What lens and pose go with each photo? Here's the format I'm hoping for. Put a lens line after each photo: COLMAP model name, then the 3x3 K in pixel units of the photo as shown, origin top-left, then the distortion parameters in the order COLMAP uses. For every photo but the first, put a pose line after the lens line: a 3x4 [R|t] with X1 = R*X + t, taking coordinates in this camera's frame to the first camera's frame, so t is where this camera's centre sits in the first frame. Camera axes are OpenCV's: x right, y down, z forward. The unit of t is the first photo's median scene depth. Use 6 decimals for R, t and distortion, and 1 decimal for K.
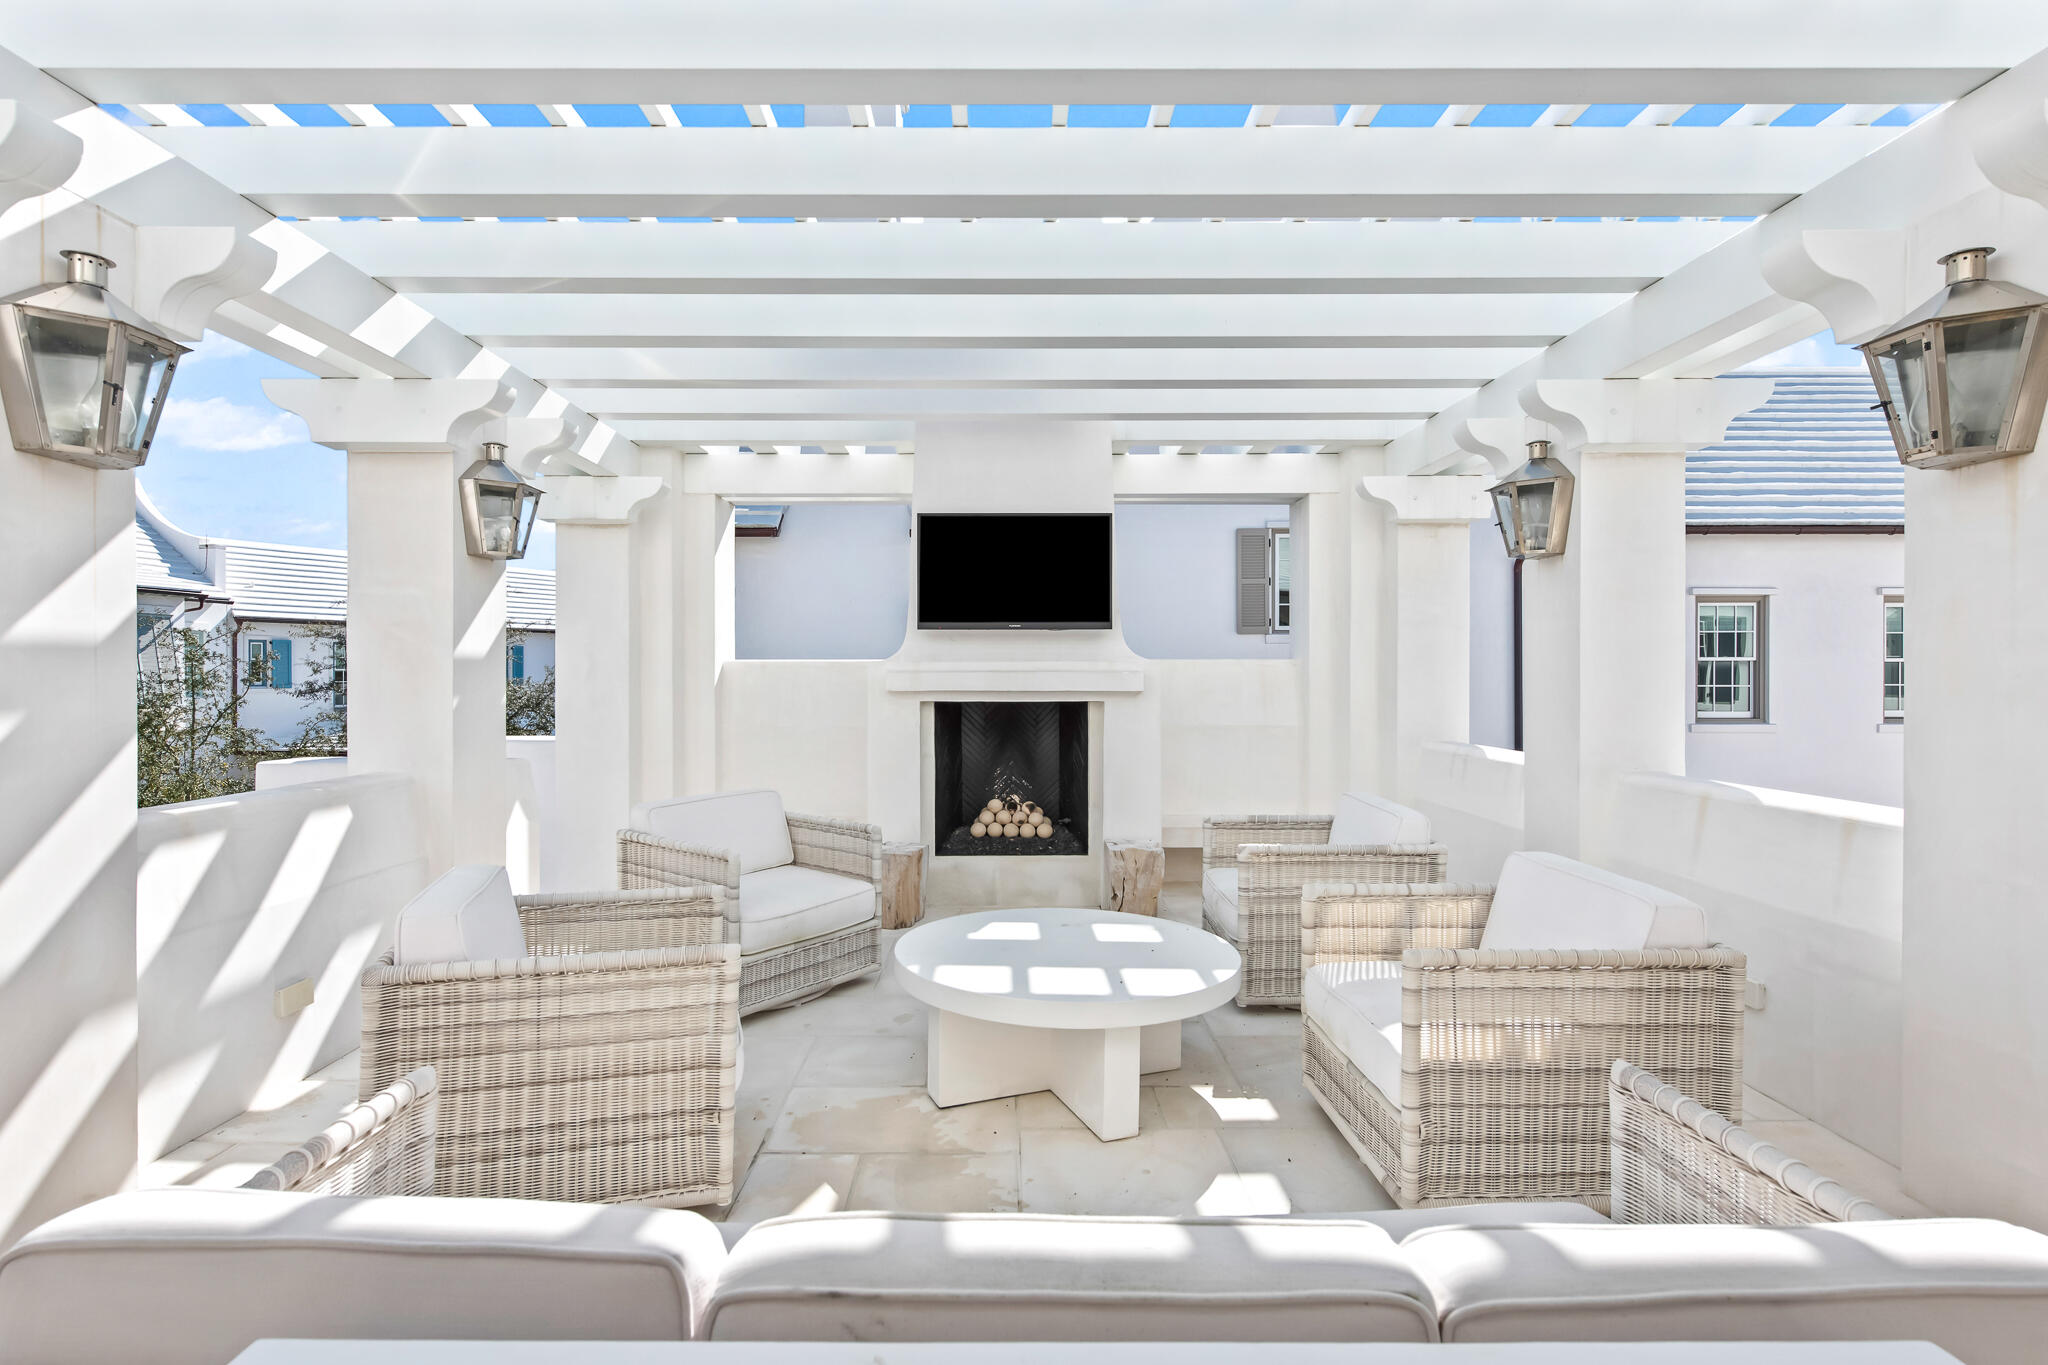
lens RADIAL K [[971.5, 0, 1013.8], [0, 971.5, 679.1], [0, 0, 1]] dist [0.004493, -0.002047]
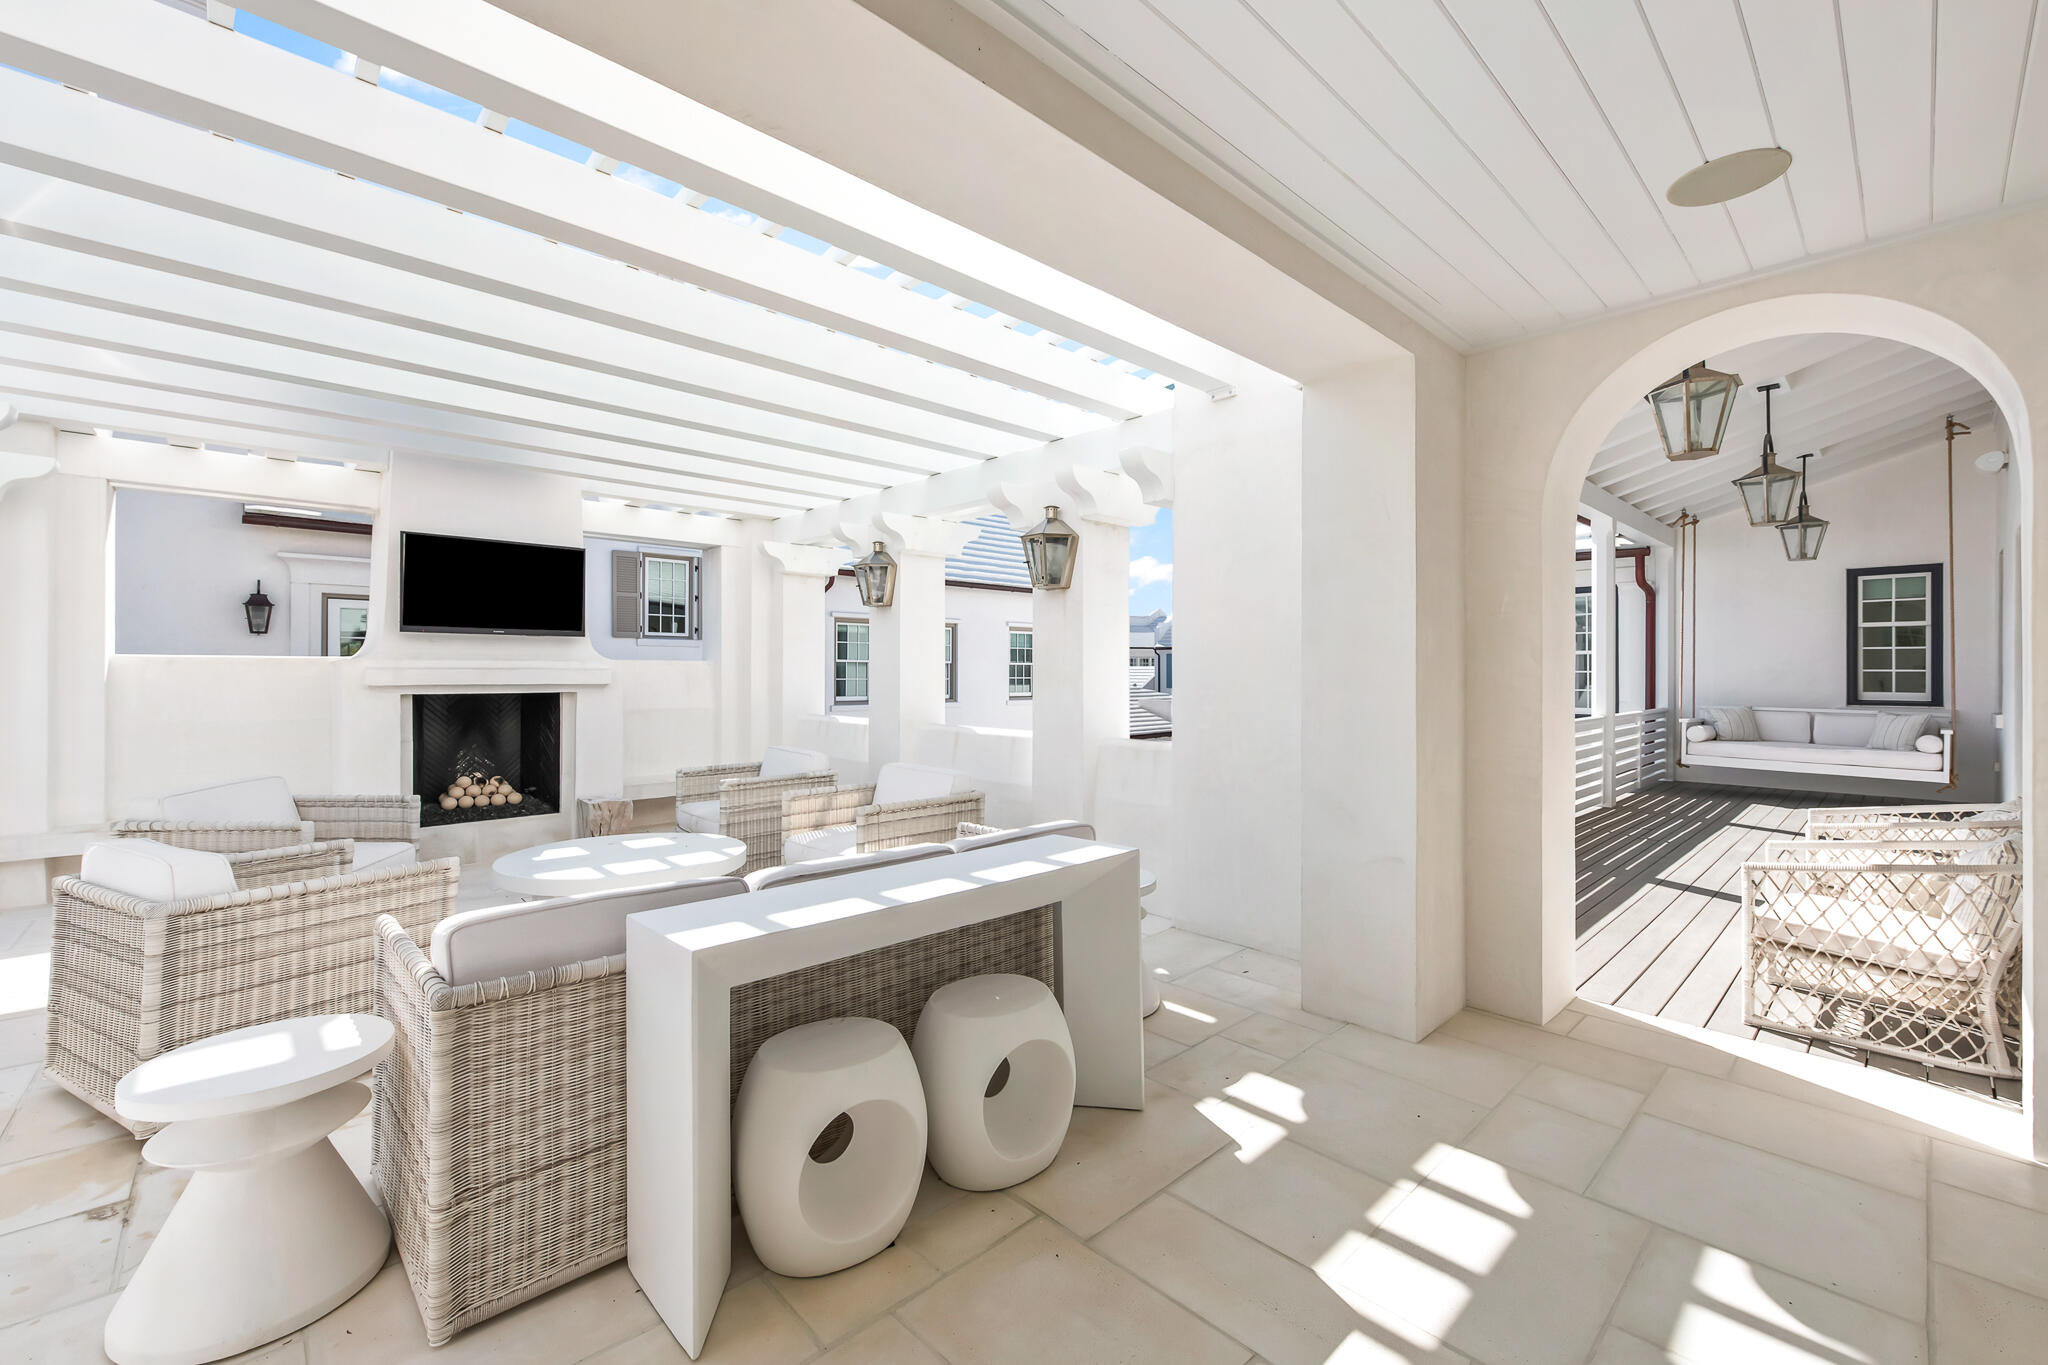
lens RADIAL K [[838.7, 0, 1016.9], [0, 838.7, 667.3], [0, 0, 1]] dist [-0.002776, -0.000598]
pose [[0.733882, 0.005386, 0.679256, -0.299598], [0.001063, 0.999958, -0.009078, 0.000696], [-0.679277, 0.007384, 0.733845, -0.283429]]
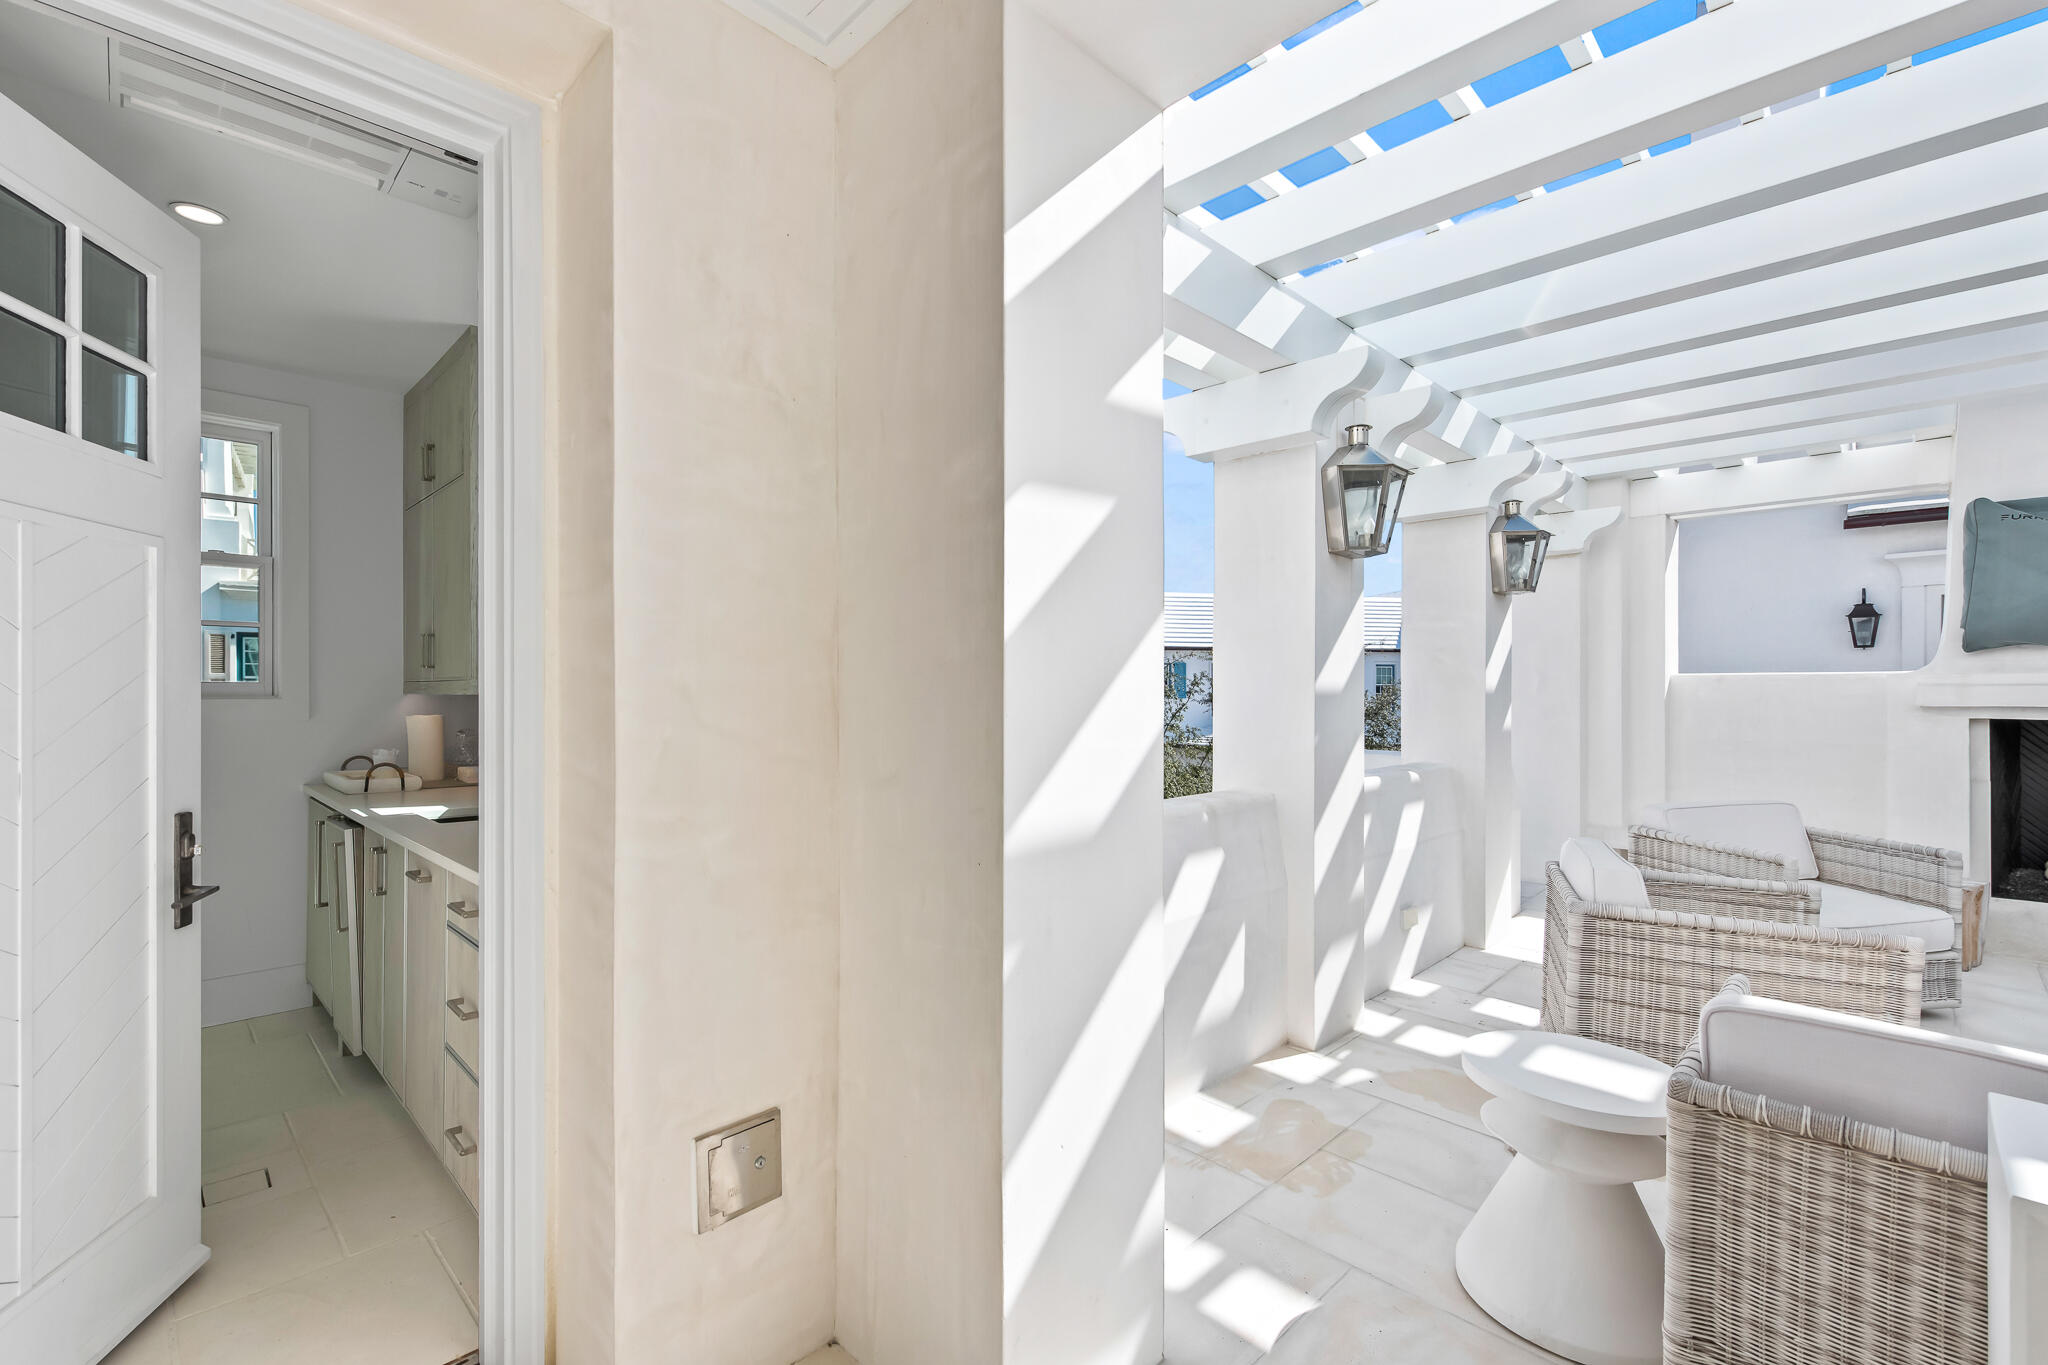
lens RADIAL K [[895.4, 0, 1021.2], [0, 895.4, 687.2], [0, 0, 1]] dist [0.000893, -0.001549]
pose [[0.704714, 0.000094, -0.709491, -0.162586], [-0.004160, 0.999983, -0.004000, 0.001237], [0.709479, 0.005770, 0.704703, -0.234708]]
